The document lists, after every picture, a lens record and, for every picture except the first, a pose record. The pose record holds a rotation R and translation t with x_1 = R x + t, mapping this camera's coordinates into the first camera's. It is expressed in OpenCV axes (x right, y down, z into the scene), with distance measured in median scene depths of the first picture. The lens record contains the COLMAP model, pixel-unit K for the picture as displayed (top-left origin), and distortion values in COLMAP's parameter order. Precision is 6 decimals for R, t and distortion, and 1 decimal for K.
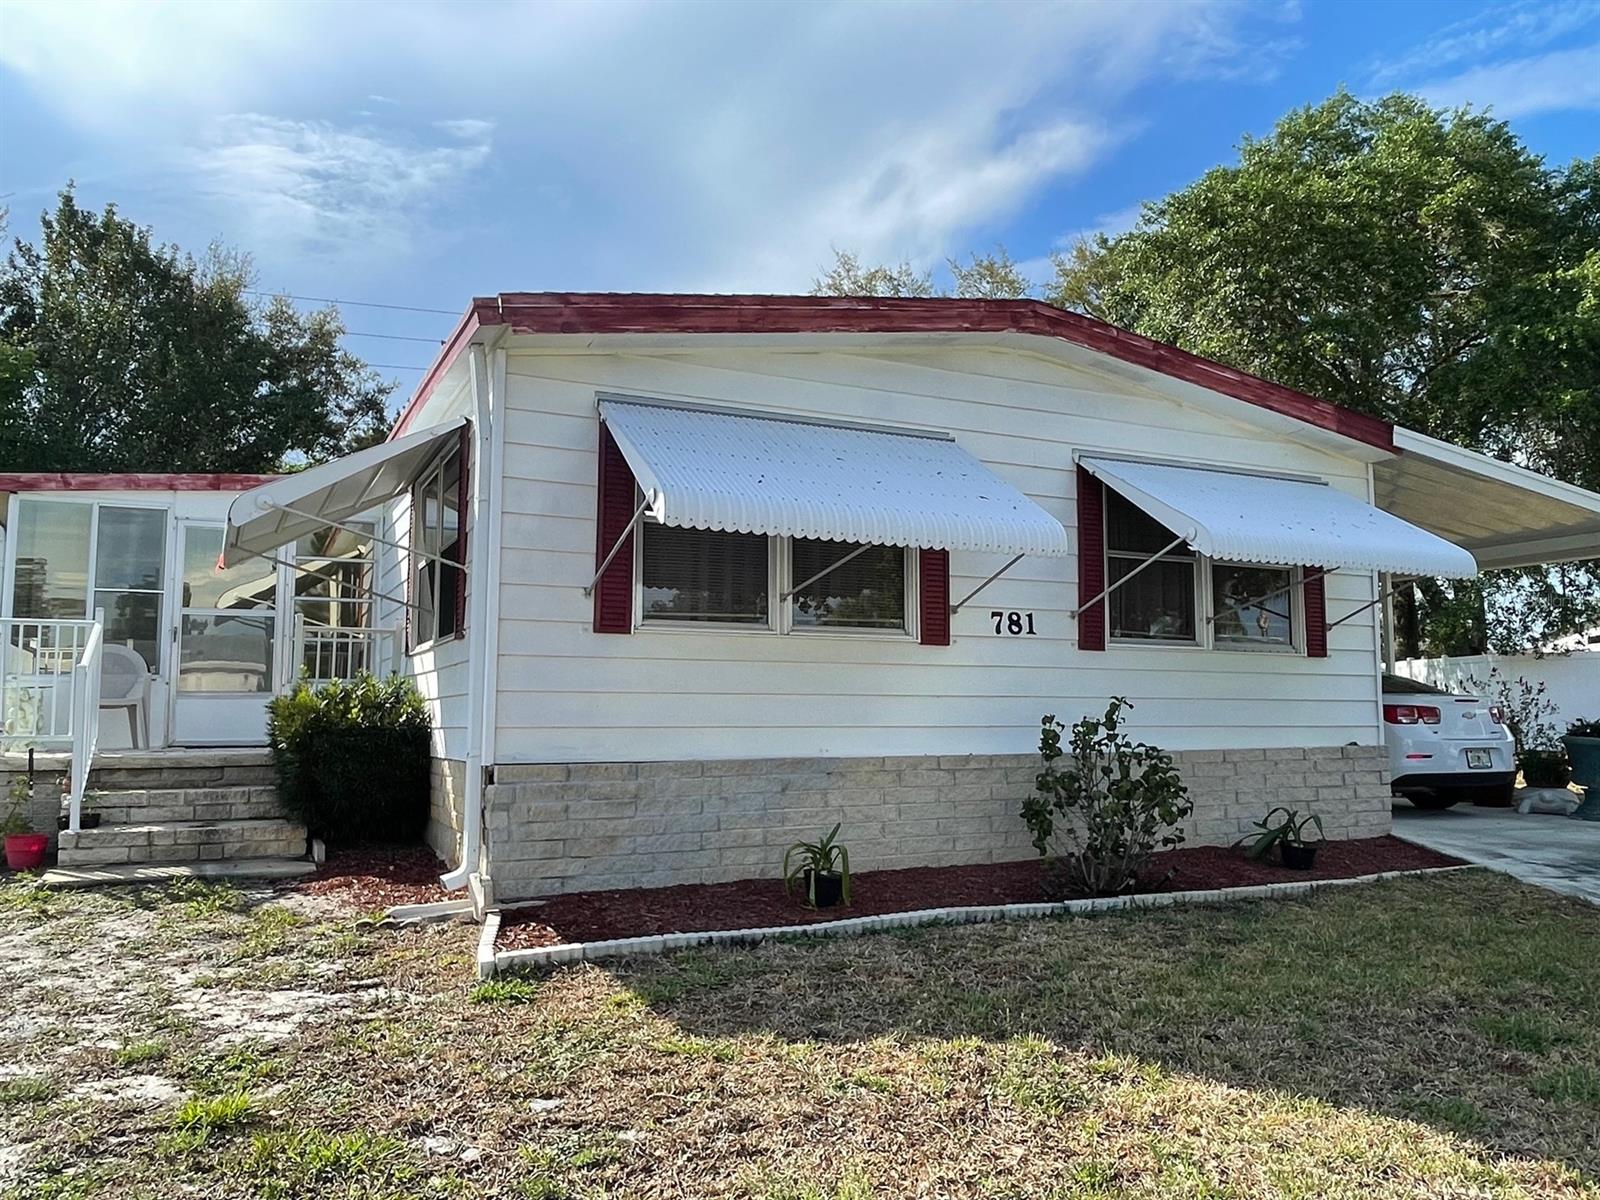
lens RADIAL K [[1224.8, 0, 799.1], [0, 1224.8, 603.4], [0, 0, 1]] dist [0.023975, -0.001909]
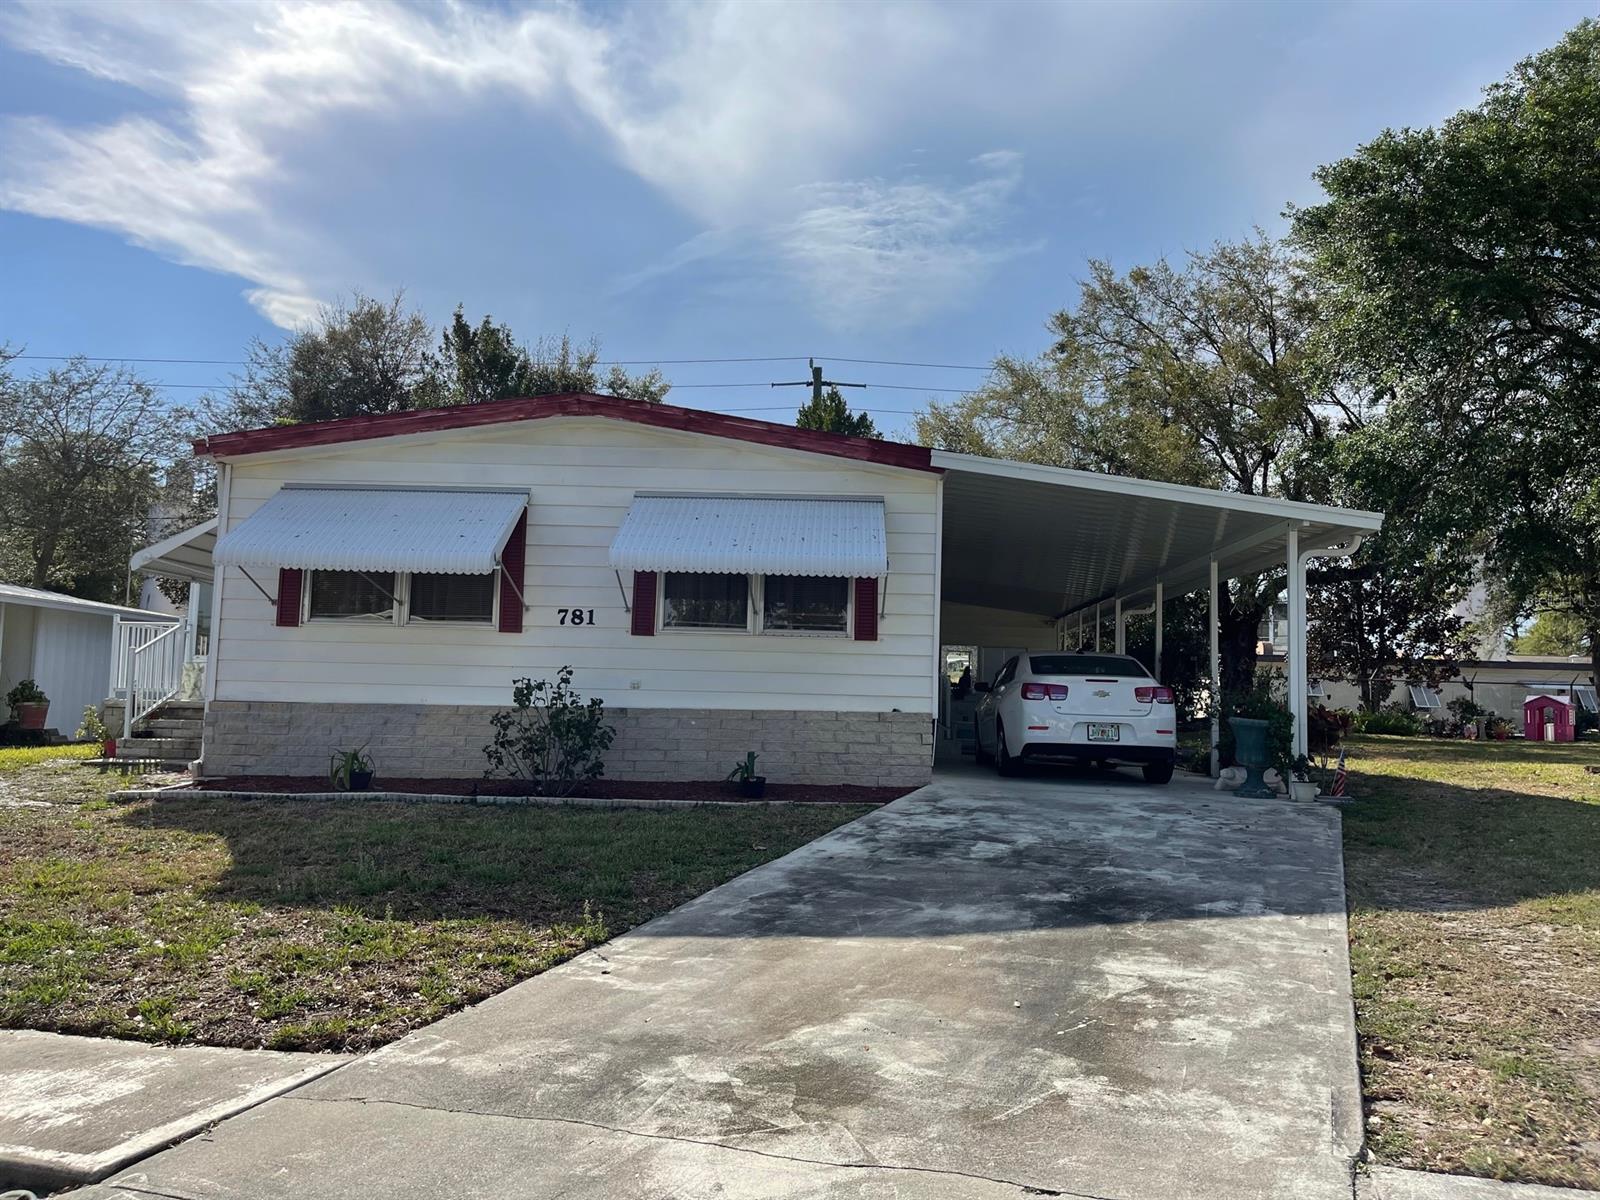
lens RADIAL K [[1209.2, 0, 800.4], [0, 1209.2, 599.2], [0, 0, 1]] dist [0.020442, -0.010712]
pose [[0.892661, -0.021514, -0.450215, 0.972254], [0.018310, 0.999767, -0.011471, 0.015283], [0.450357, 0.001996, 0.892846, -0.137365]]
